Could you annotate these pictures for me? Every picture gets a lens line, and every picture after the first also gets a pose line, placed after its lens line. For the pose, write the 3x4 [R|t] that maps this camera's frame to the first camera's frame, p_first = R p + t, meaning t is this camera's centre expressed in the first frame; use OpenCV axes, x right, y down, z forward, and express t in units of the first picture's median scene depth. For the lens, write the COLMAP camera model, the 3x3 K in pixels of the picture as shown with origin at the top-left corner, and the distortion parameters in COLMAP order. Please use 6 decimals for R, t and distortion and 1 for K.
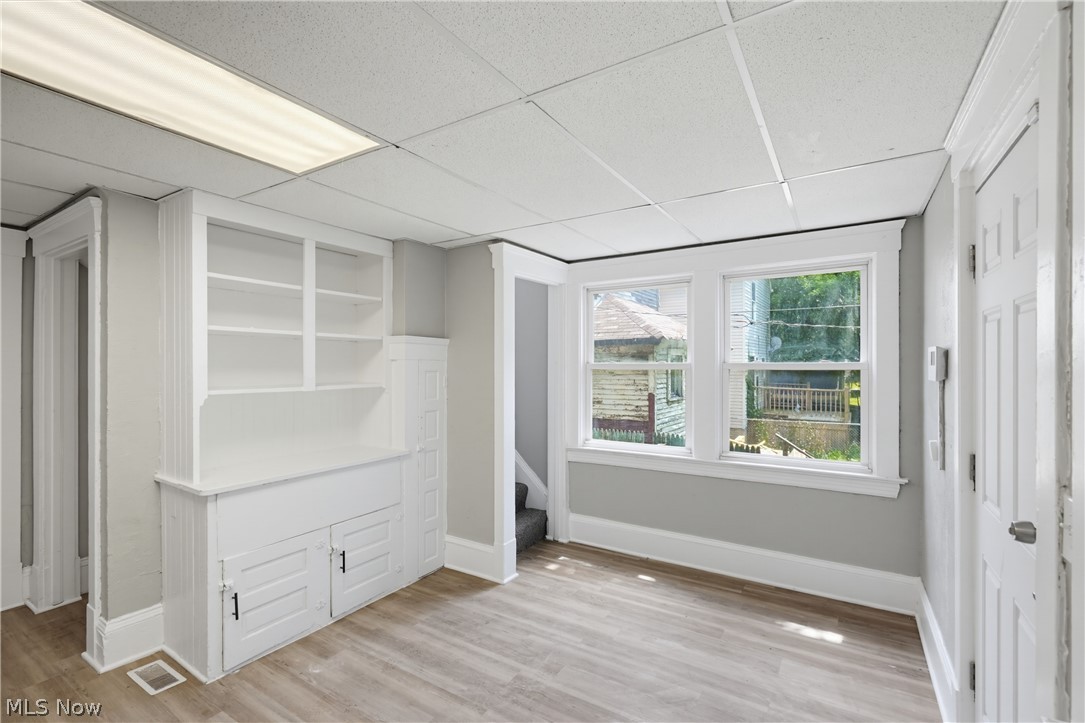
lens RADIAL K [[489.4, 0, 541.0], [0, 489.4, 363.4], [0, 0, 1]] dist [0.005413, 0.000699]
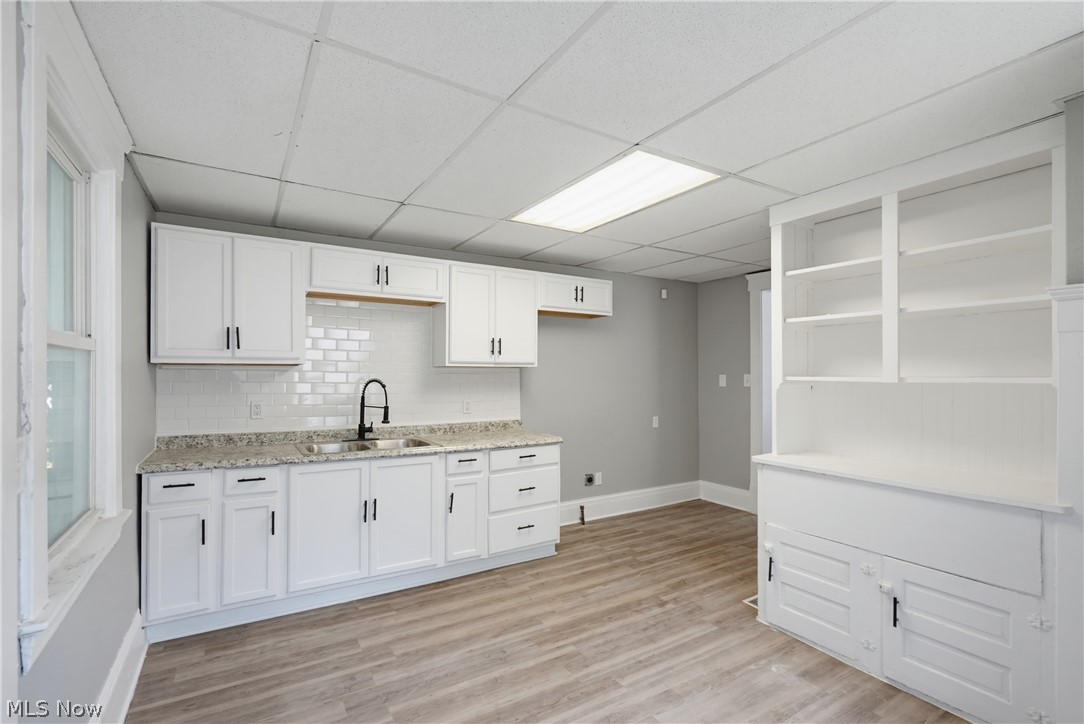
lens RADIAL K [[488.9, 0, 538.8], [0, 488.9, 369.8], [0, 0, 1]] dist [0.005413, 0.000699]
pose [[-0.435714, -0.000791, -0.900085, 0.551733], [0.007501, 0.999962, -0.004509, 0.038505], [0.900054, -0.008716, -0.435691, 0.916386]]
